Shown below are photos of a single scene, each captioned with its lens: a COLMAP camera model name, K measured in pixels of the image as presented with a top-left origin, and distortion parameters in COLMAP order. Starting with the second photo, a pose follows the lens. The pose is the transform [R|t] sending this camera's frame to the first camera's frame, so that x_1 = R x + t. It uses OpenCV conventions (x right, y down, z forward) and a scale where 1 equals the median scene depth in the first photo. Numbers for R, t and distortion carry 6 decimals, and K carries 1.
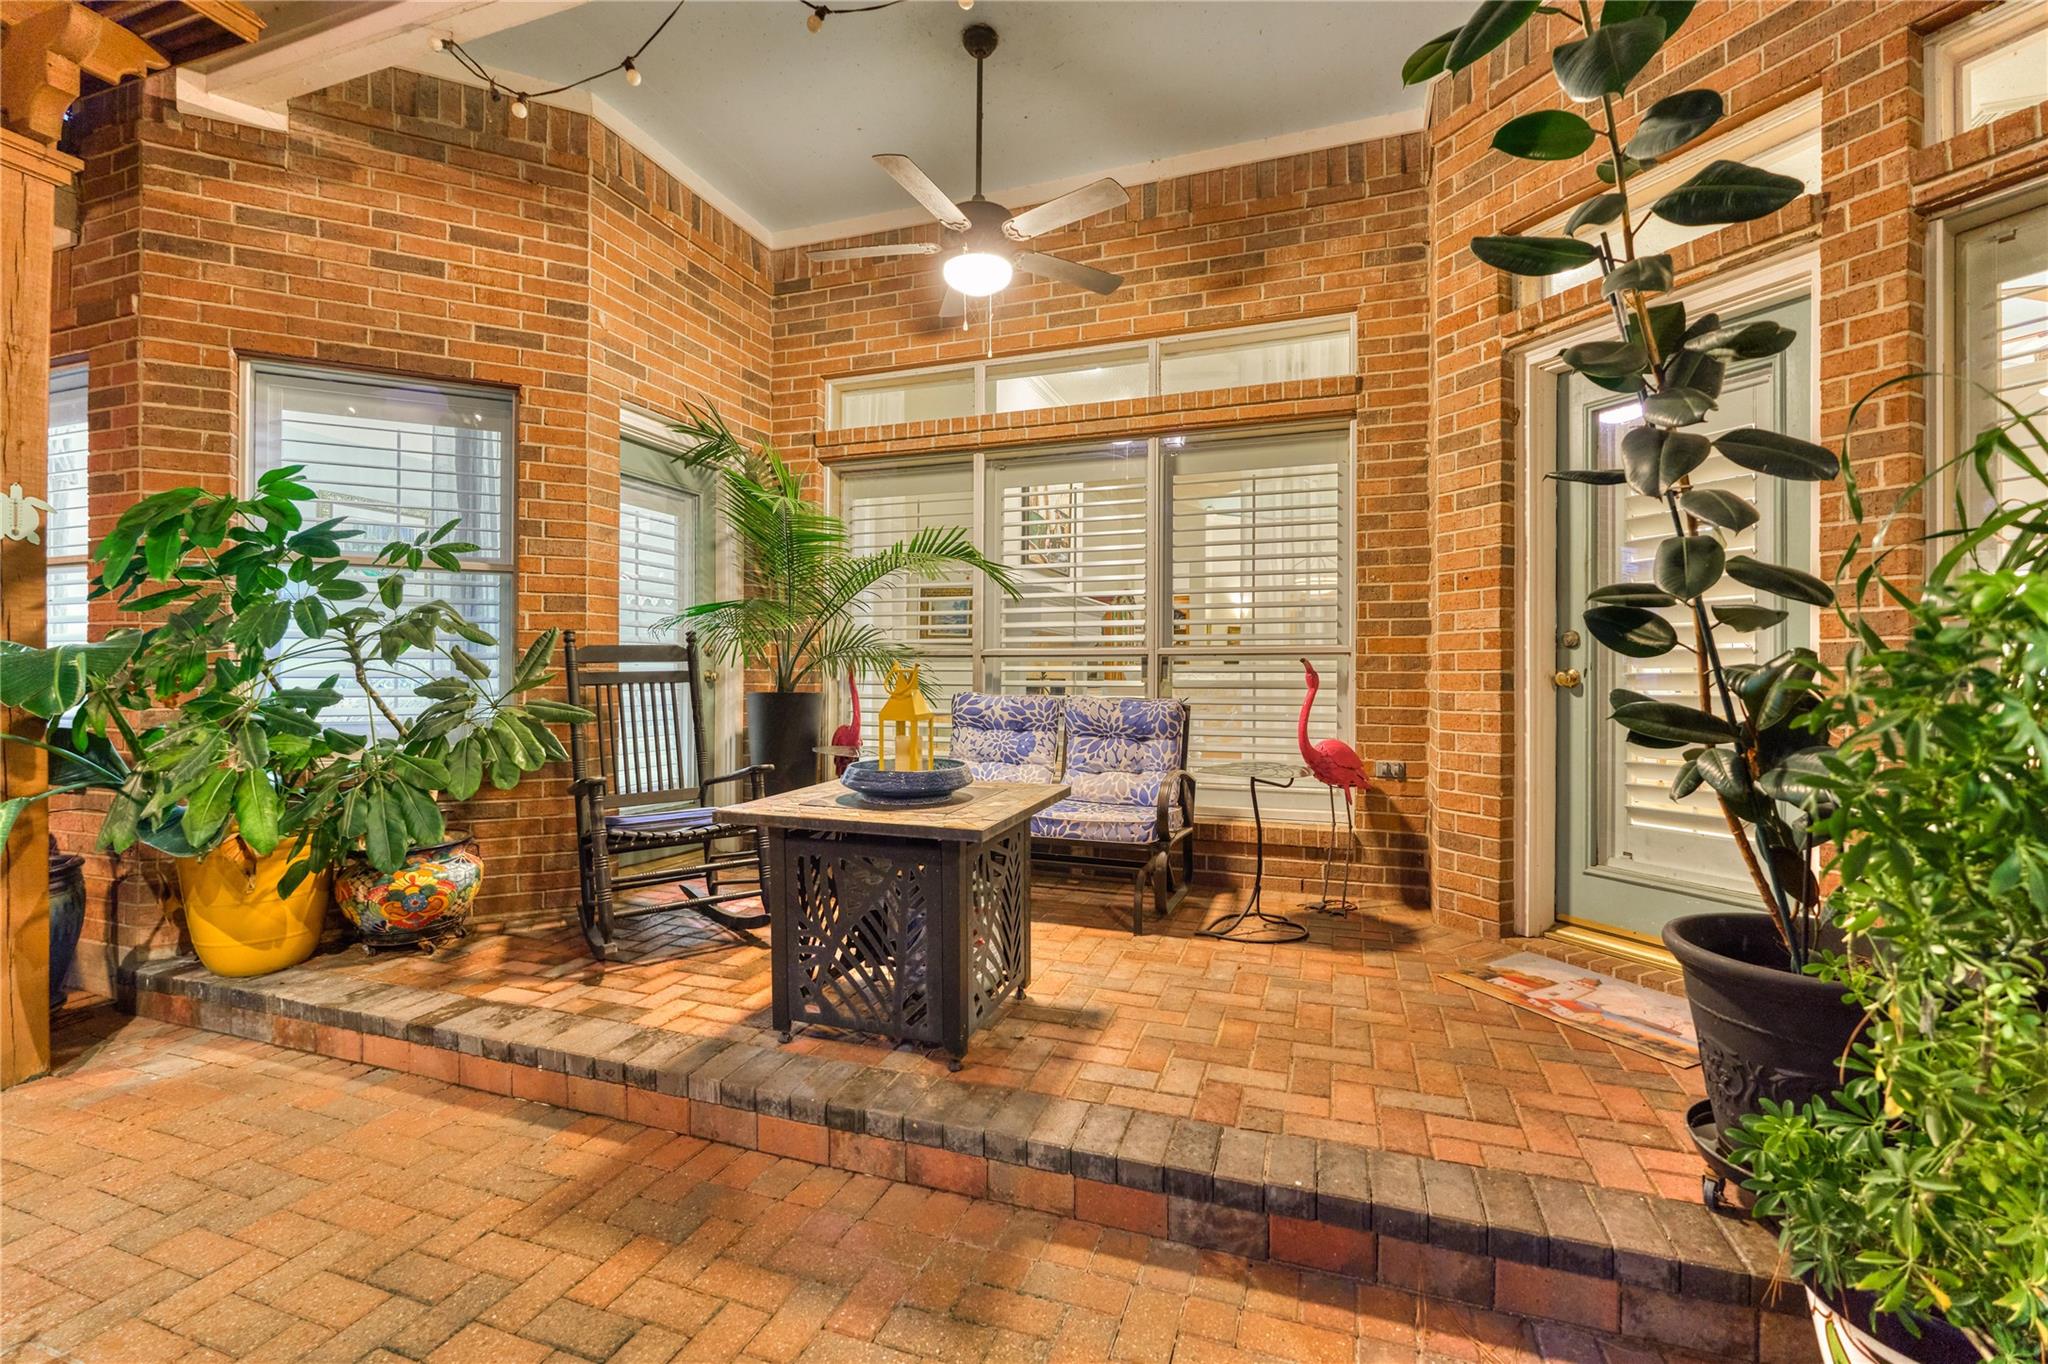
lens RADIAL K [[890.2, 0, 1024.0], [0, 890.2, 682.0], [0, 0, 1]] dist [-0.009802, -0.000048]
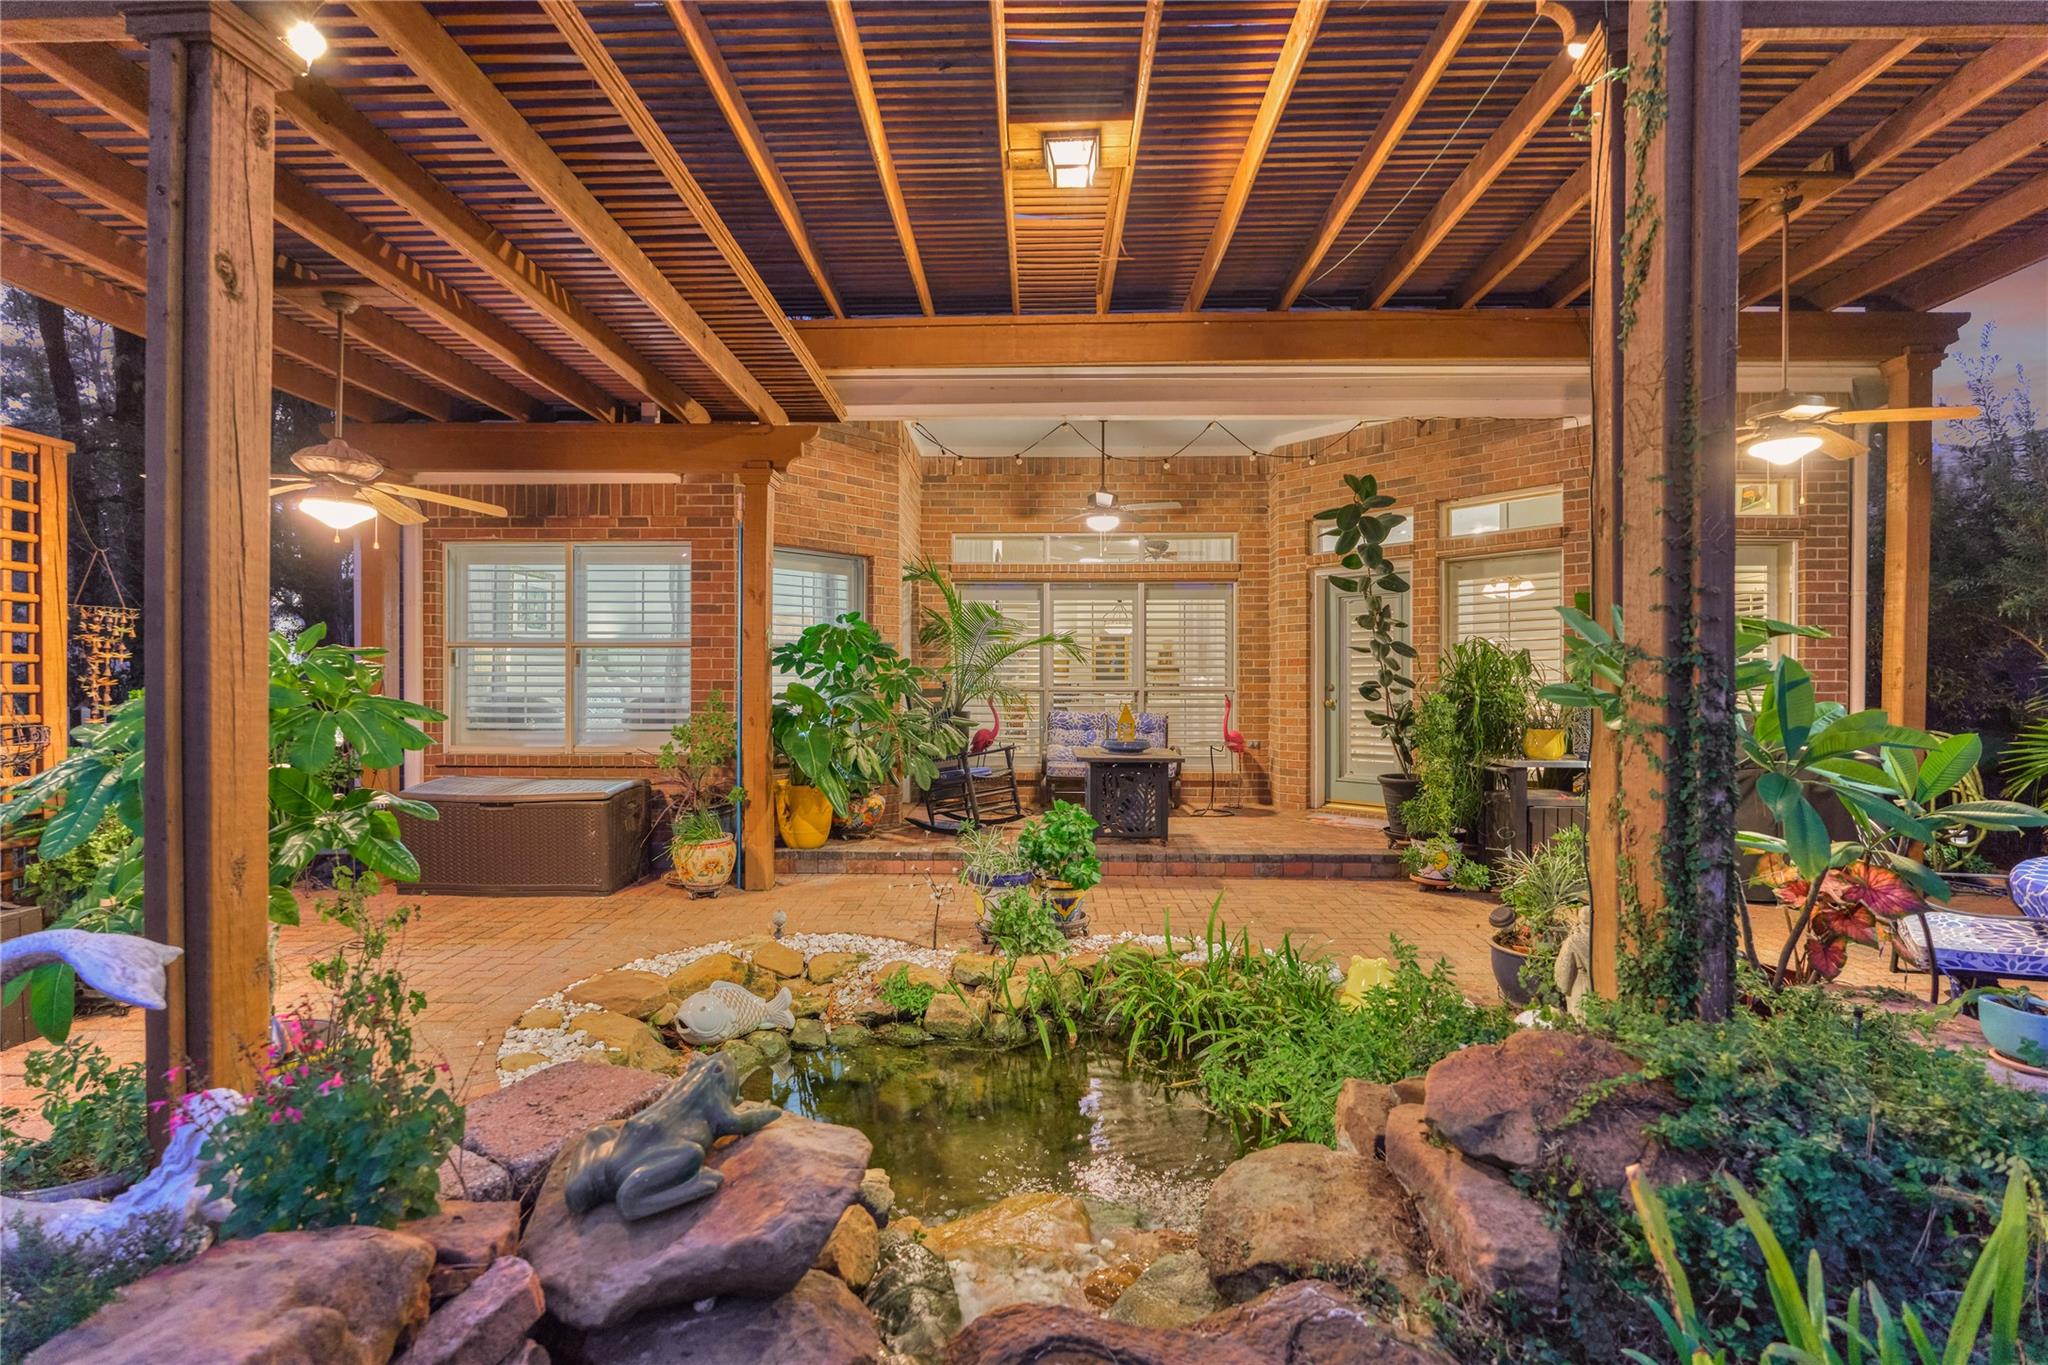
lens RADIAL K [[890.0, 0, 1016.2], [0, 890.0, 696.3], [0, 0, 1]] dist [-0.041761, -0.000002]
pose [[0.950824, -0.003717, 0.309711, -0.975033], [0.002789, 0.999990, 0.003439, -0.034078], [-0.309720, -0.002406, 0.950825, -1.069418]]
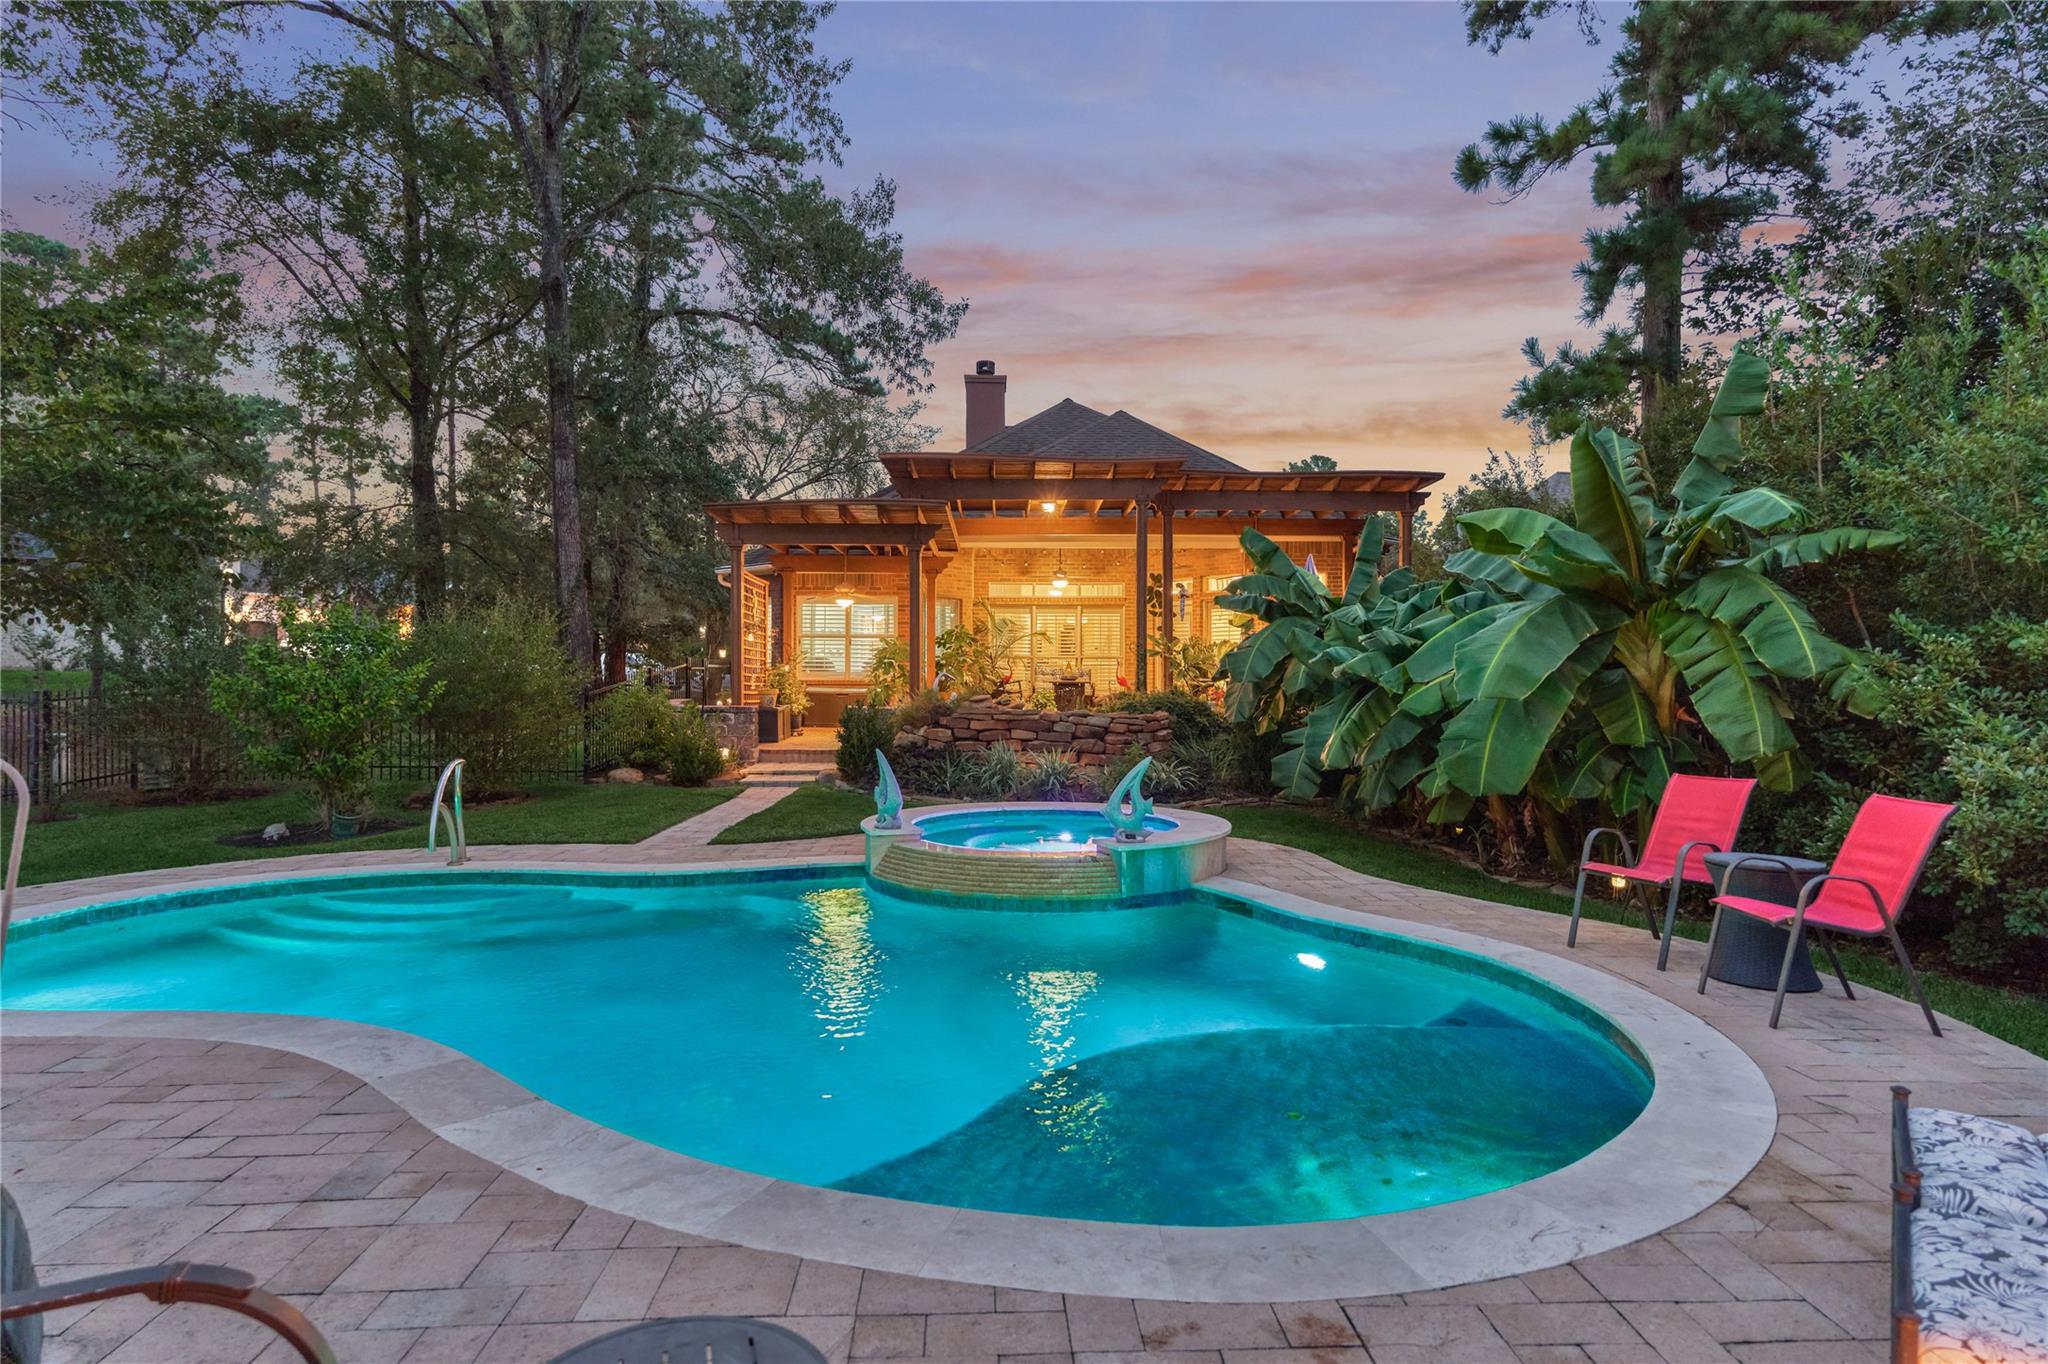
lens RADIAL K [[1199.3, 0, 1024.0], [0, 1199.3, 682.0], [0, 0, 1]] dist [0.000150, 0.000337]
pose [[0.933091, -0.001548, 0.359638, -2.795805], [0.002736, 0.999992, -0.002797, 0.129212], [-0.359631, 0.003594, 0.933088, -5.486601]]
